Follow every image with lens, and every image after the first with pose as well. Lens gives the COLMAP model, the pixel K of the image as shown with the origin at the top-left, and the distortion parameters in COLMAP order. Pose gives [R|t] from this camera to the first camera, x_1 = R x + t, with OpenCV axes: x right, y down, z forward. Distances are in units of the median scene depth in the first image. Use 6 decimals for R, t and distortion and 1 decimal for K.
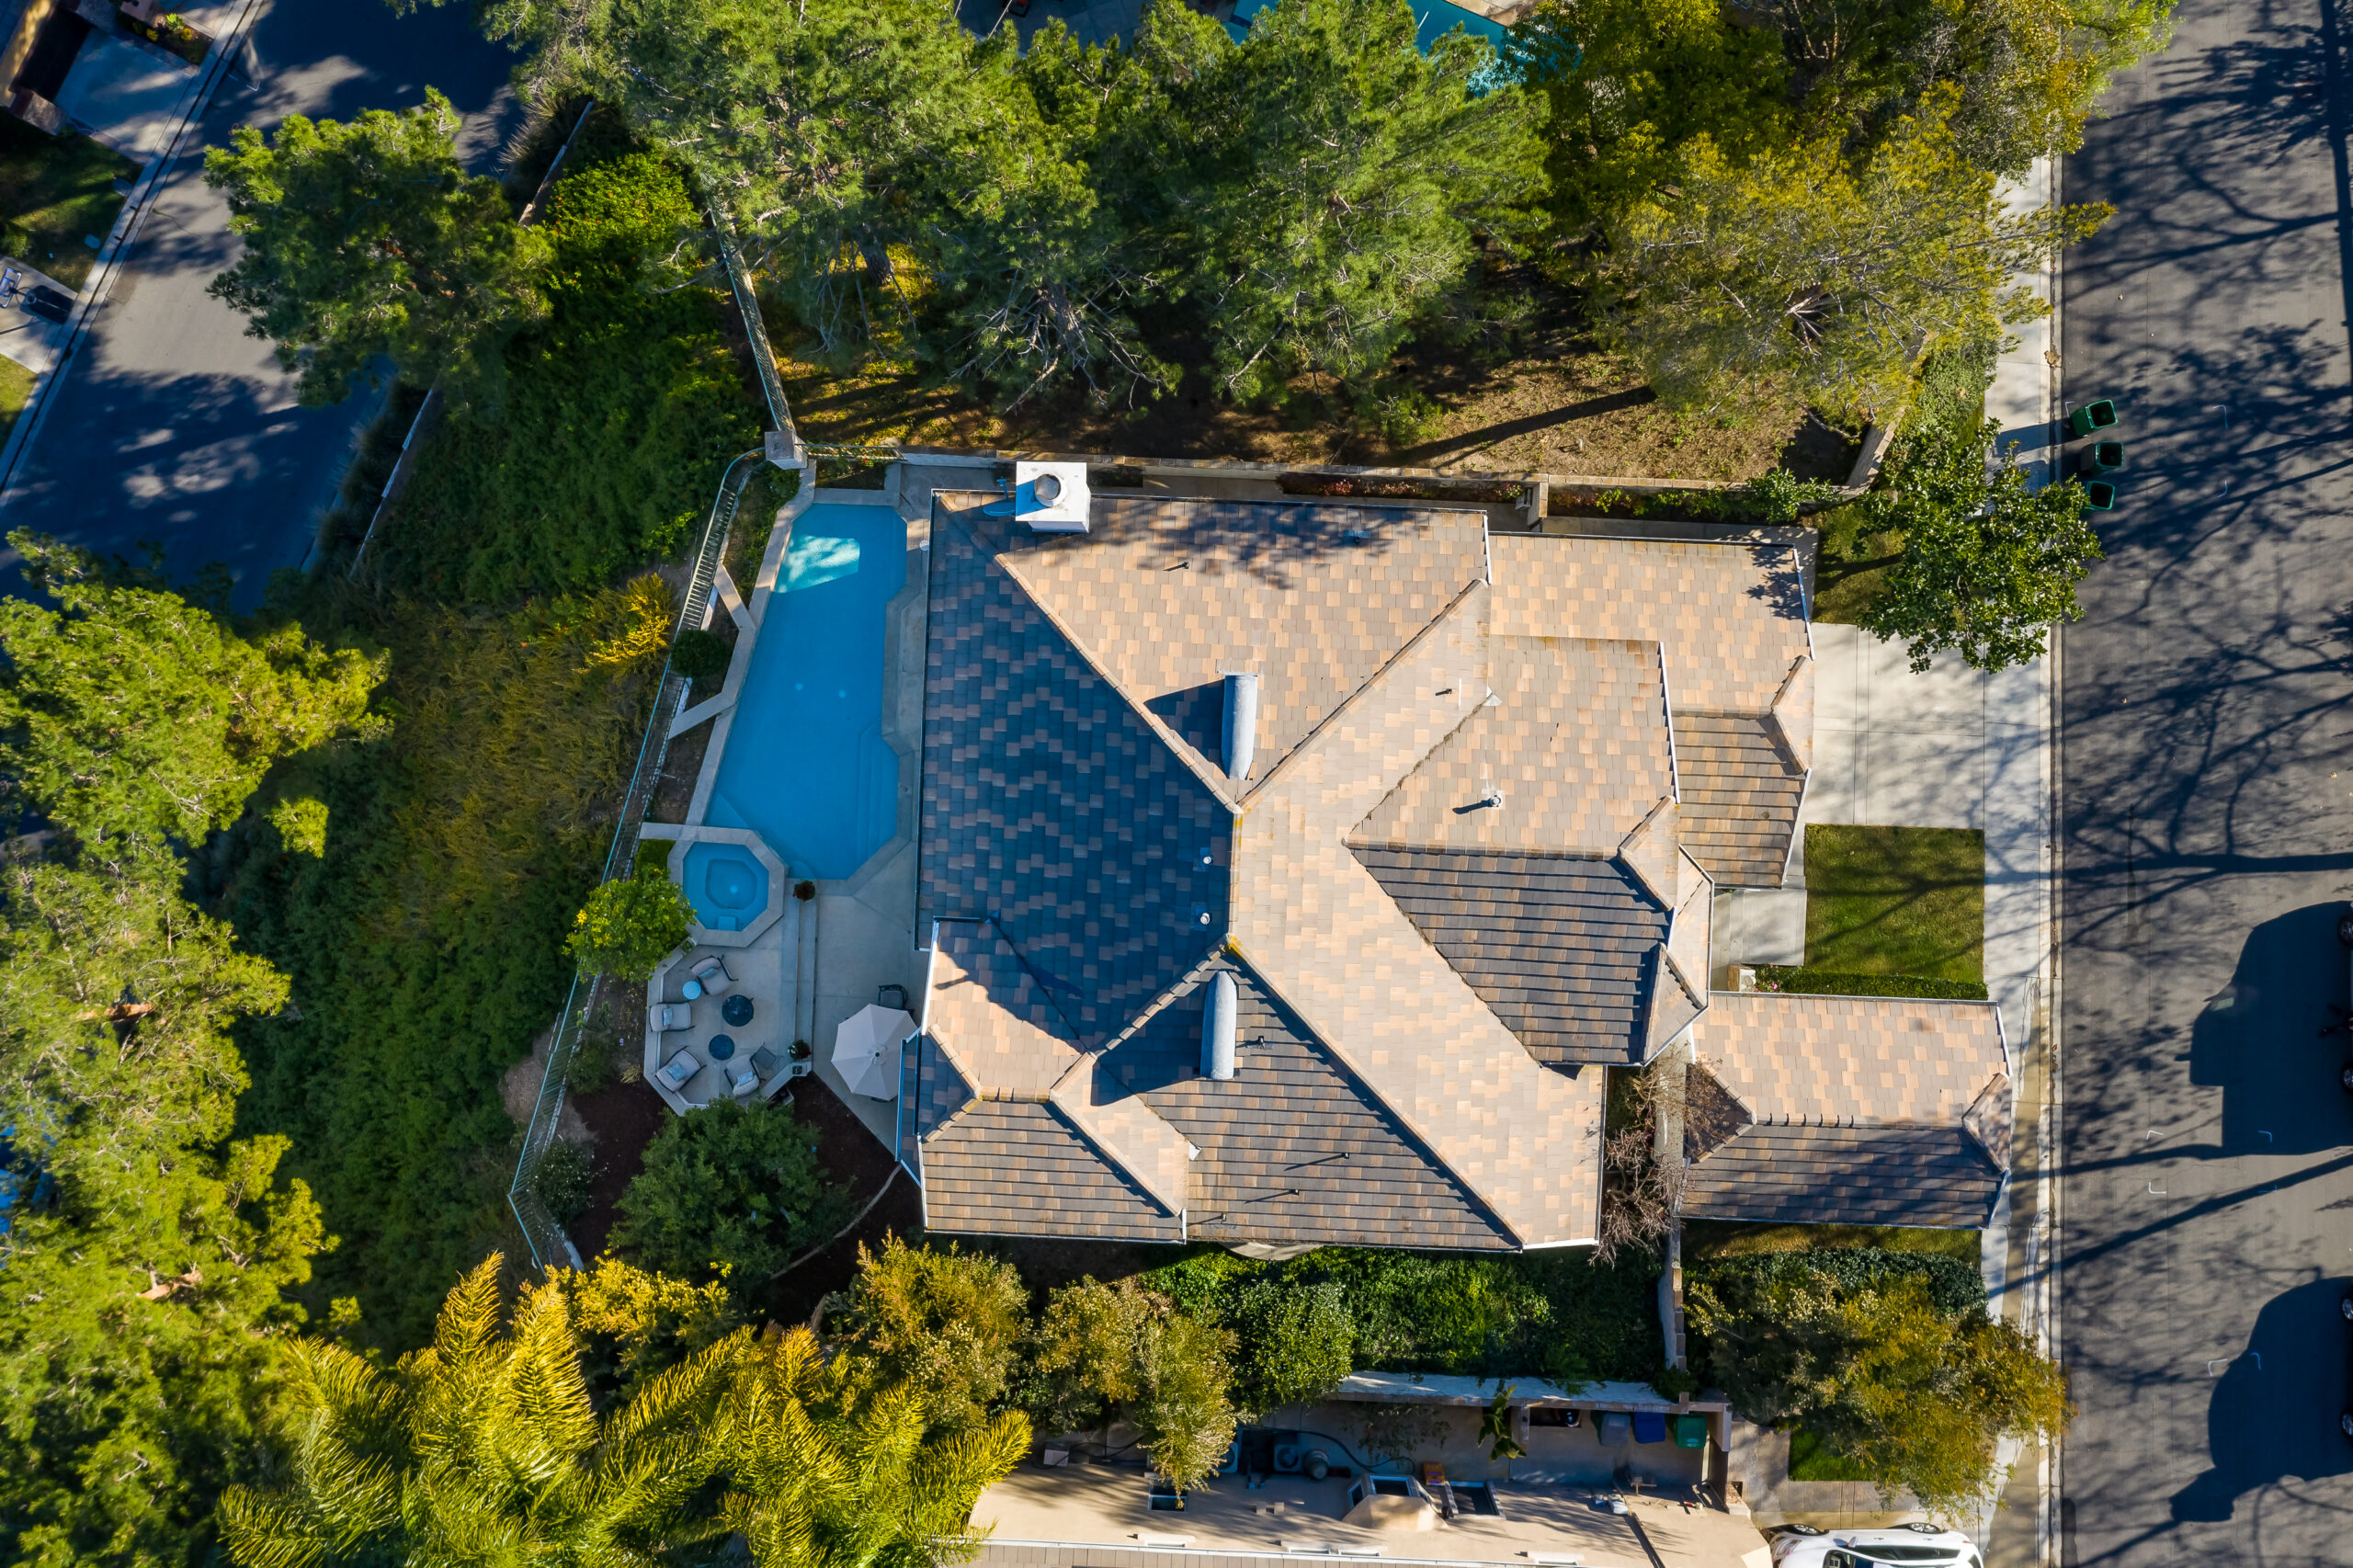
lens RADIAL K [[1912.9, 0, 1180.9], [0, 1912.9, 779.7], [0, 0, 1]] dist [-0.013694, 0.002759]
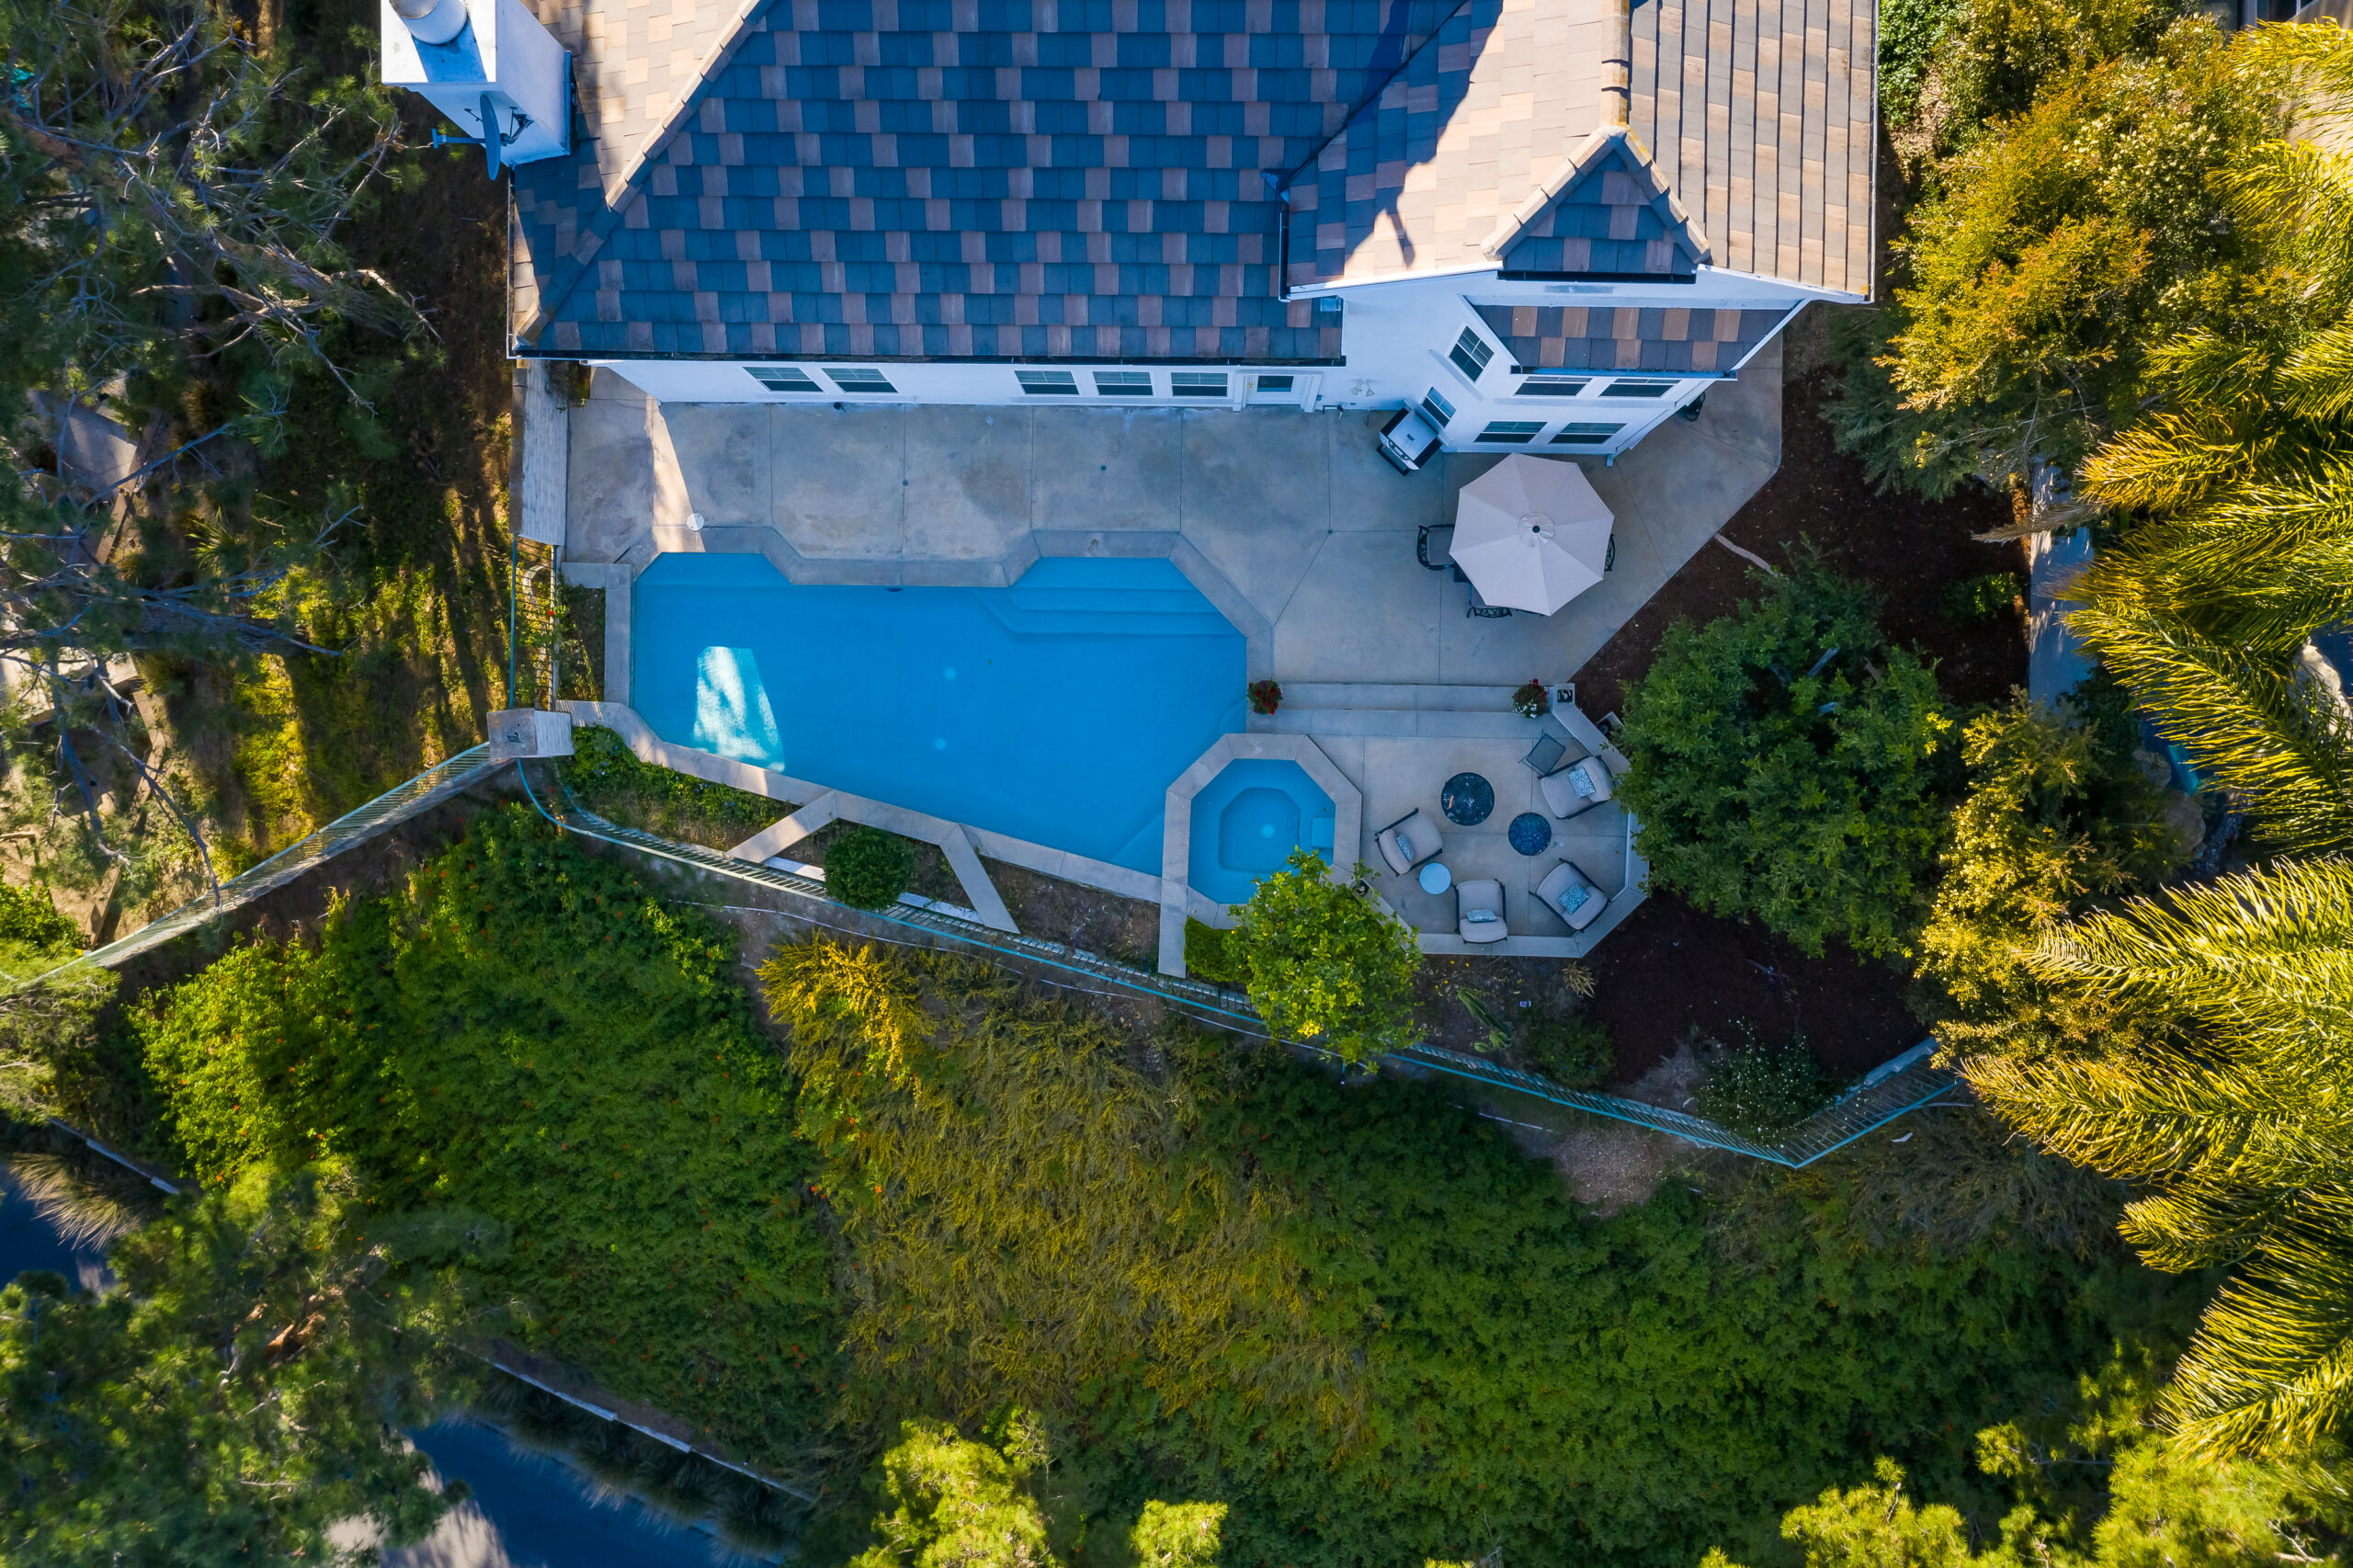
lens RADIAL K [[1912.9, 0, 1180.9], [0, 1912.9, 779.7], [0, 0, 1]] dist [-0.013694, 0.002759]
pose [[-0.024203, -0.999577, 0.016105, -0.231531], [0.999381, -0.024604, -0.025128, 0.046214], [0.025514, 0.015487, 0.999555, 0.398469]]
